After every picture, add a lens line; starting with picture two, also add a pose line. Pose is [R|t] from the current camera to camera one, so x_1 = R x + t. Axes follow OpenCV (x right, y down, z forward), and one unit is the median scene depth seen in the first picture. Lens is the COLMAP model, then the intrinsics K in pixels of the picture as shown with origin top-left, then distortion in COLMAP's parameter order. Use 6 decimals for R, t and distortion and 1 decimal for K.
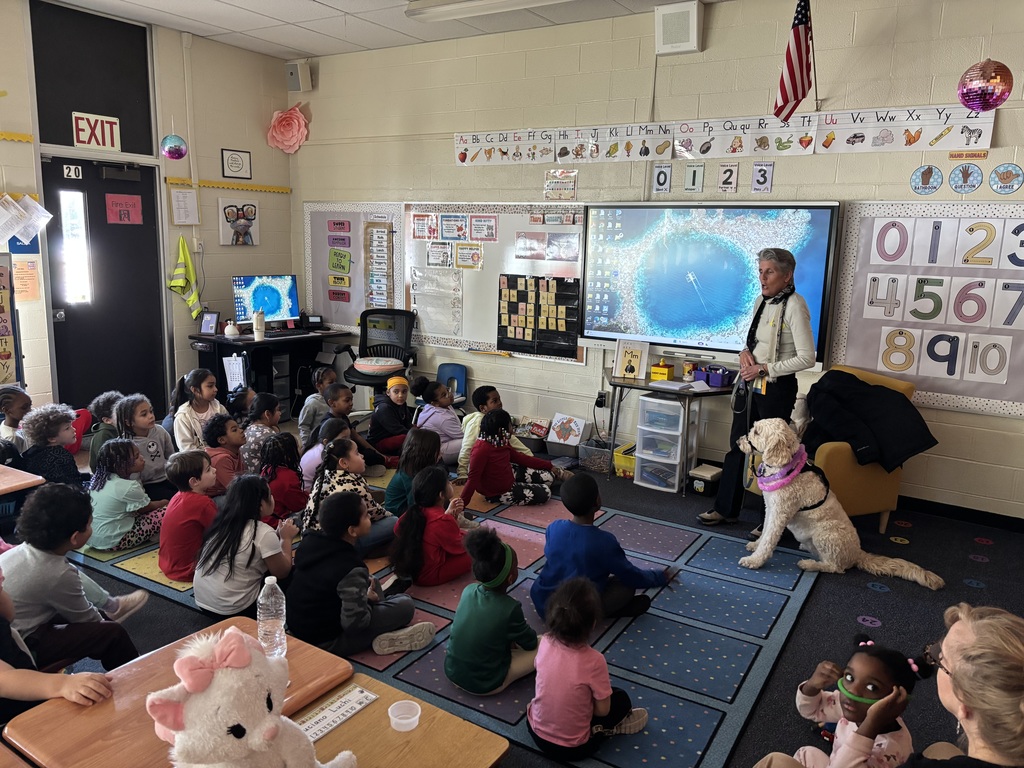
lens RADIAL K [[773.1, 0, 512.0], [0, 773.1, 384.0], [0, 0, 1]] dist [-0.002051, -0.003582]
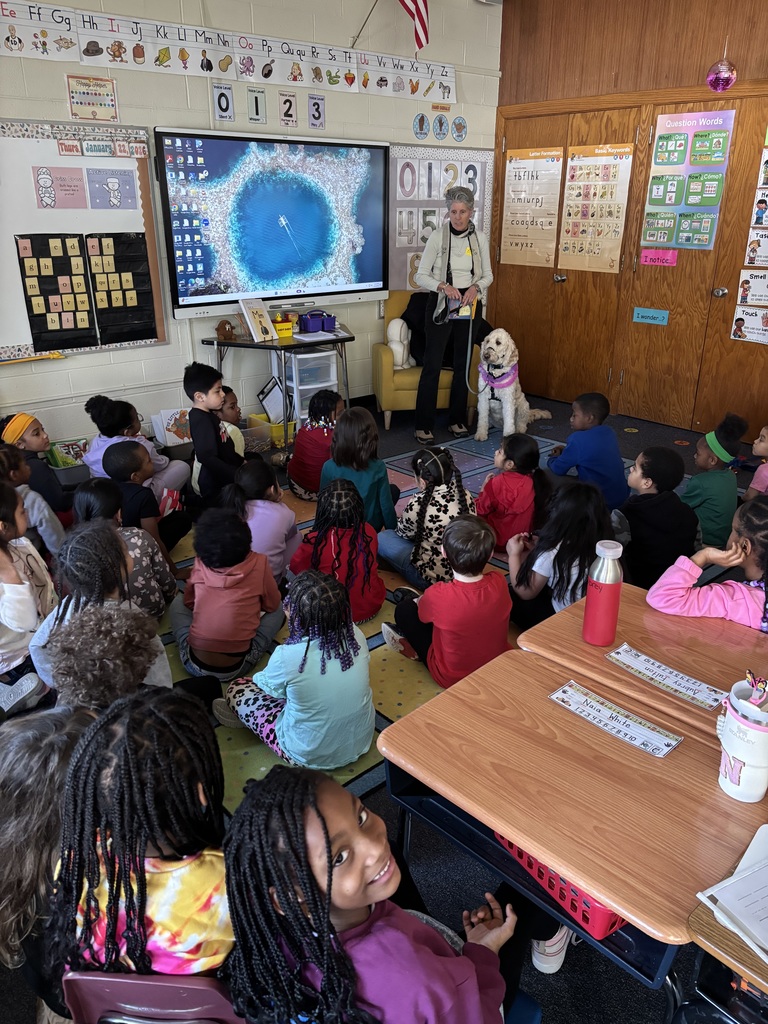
lens RADIAL K [[779.1, 0, 407.8], [0, 779.1, 527.0], [0, 0, 1]] dist [0.082127, -0.106663]
pose [[0.243051, -0.398045, 0.884583, -0.767747], [0.180388, 0.914568, 0.361974, -0.119260], [-0.953093, 0.071590, 0.294089, 0.602316]]
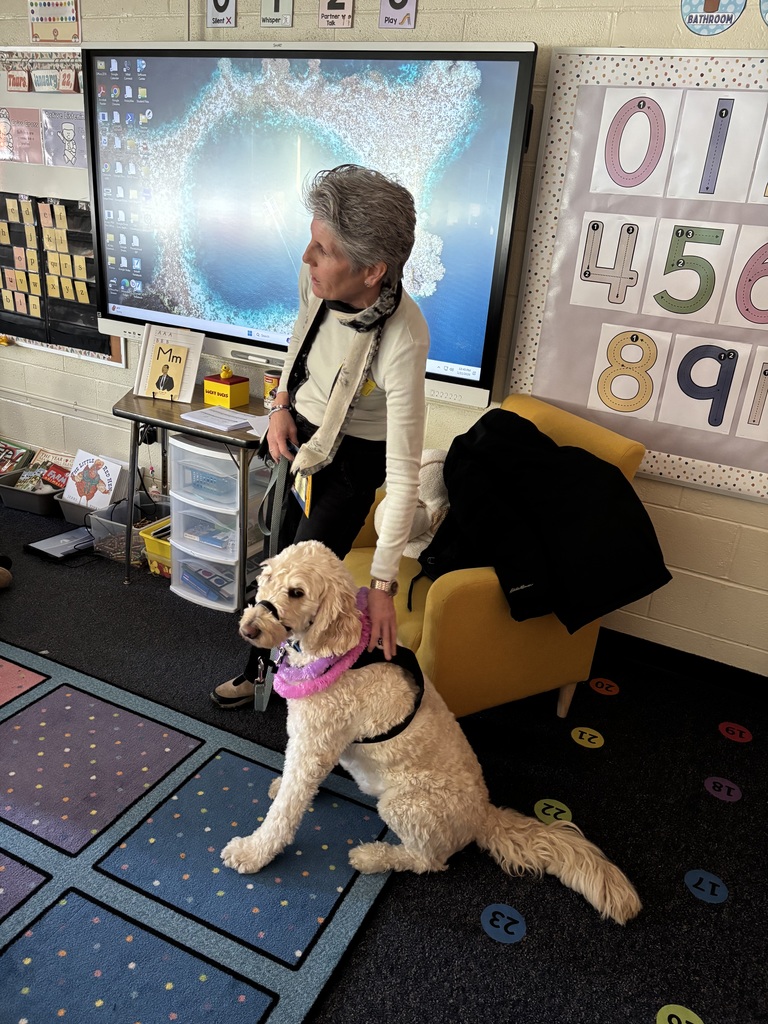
lens RADIAL K [[779.1, 0, 407.8], [0, 779.1, 527.0], [0, 0, 1]] dist [0.082127, -0.106663]
pose [[0.990793, 0.005816, 0.135259, 0.257824], [-0.034049, 0.977669, 0.207374, -0.042484], [-0.131033, -0.210070, 0.968866, 0.439930]]
